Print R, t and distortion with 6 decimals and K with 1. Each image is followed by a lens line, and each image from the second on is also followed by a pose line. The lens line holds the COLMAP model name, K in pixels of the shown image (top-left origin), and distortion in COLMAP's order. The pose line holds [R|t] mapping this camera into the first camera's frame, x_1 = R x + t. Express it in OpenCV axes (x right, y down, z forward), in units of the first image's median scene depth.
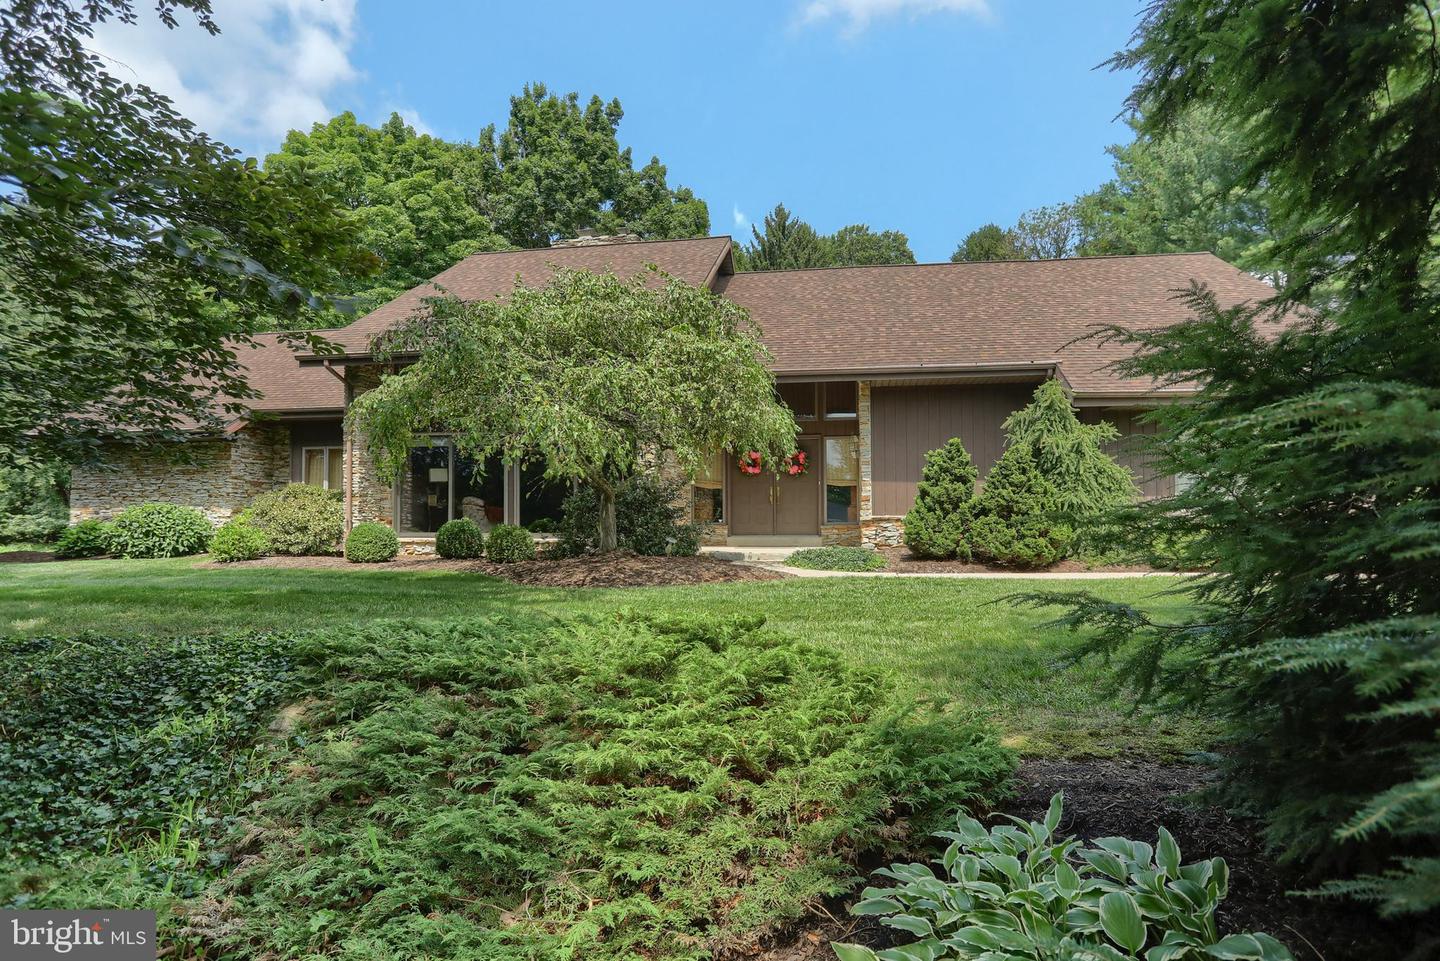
lens RADIAL K [[757.6, 0, 717.4], [0, 757.6, 480.9], [0, 0, 1]] dist [-0.018660, 0.000462]
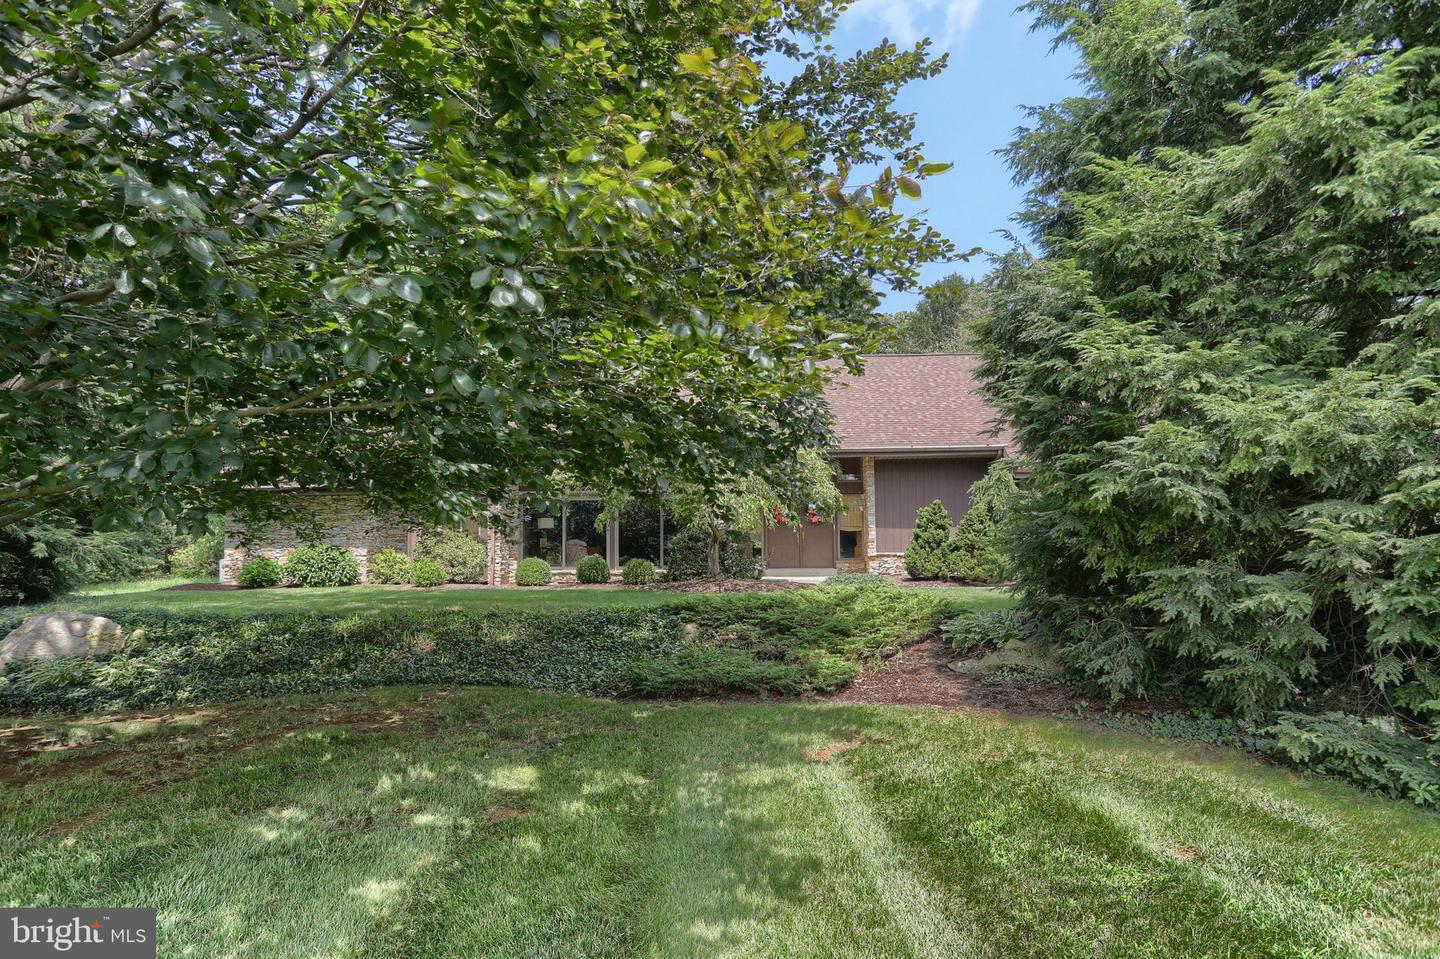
lens RADIAL K [[848.5, 0, 712.1], [0, 848.5, 489.0], [0, 0, 1]] dist [-0.021917, 0.001399]
pose [[0.997684, 0.002658, 0.067973, -0.200116], [-0.000041, 0.999260, -0.038475, -0.010750], [-0.068025, 0.038383, 0.996945, -0.527322]]
